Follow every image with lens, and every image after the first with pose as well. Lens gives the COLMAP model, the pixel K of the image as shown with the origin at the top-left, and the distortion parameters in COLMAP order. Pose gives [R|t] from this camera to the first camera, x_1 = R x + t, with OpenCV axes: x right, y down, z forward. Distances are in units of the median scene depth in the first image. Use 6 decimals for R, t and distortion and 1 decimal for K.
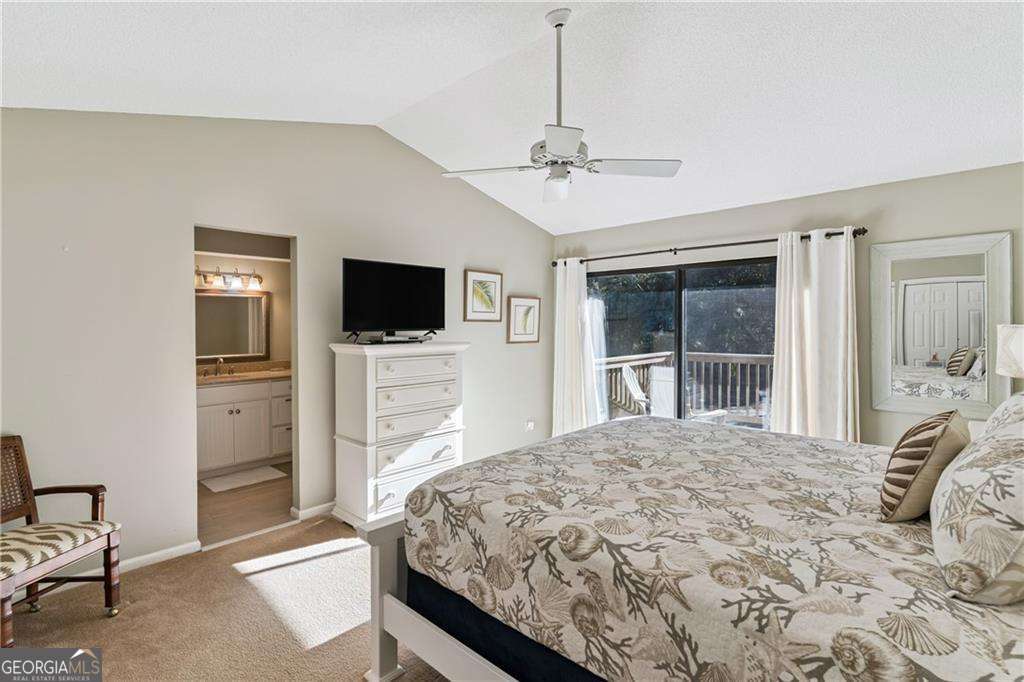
lens RADIAL K [[481.7, 0, 510.0], [0, 481.7, 336.6], [0, 0, 1]] dist [0.000479, 0.000679]
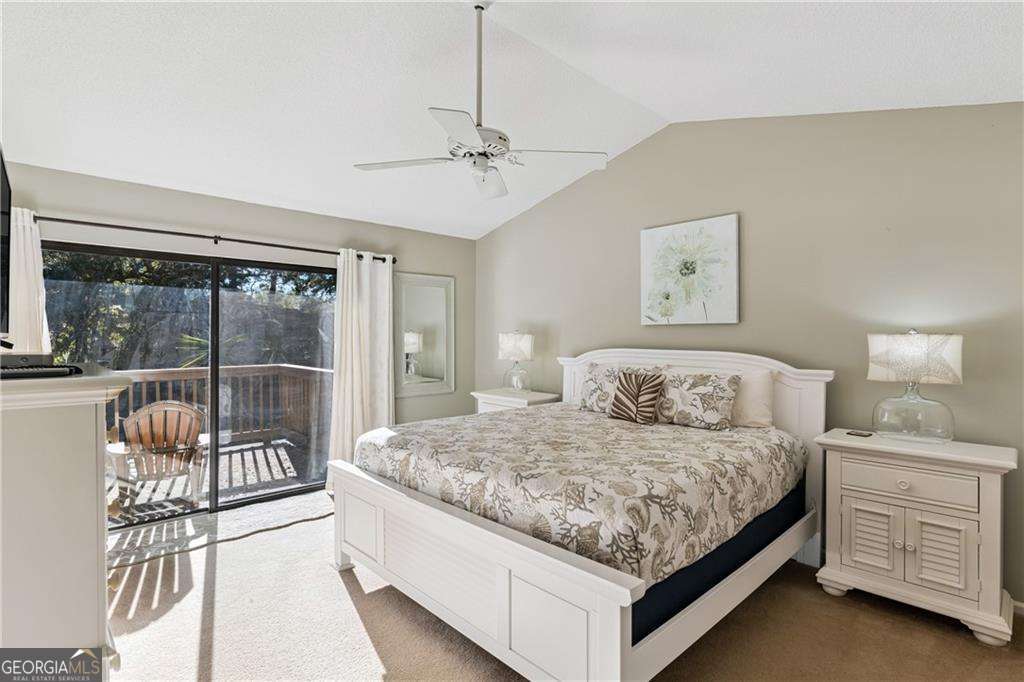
lens RADIAL K [[509.0, 0, 512.0], [0, 509.0, 341.0], [0, 0, 1]] dist [0.001560, 0.000394]
pose [[0.071416, -0.006396, 0.997426, -0.575071], [0.023474, 0.999713, 0.004730, -0.003321], [-0.997170, 0.023076, 0.071545, 0.569251]]
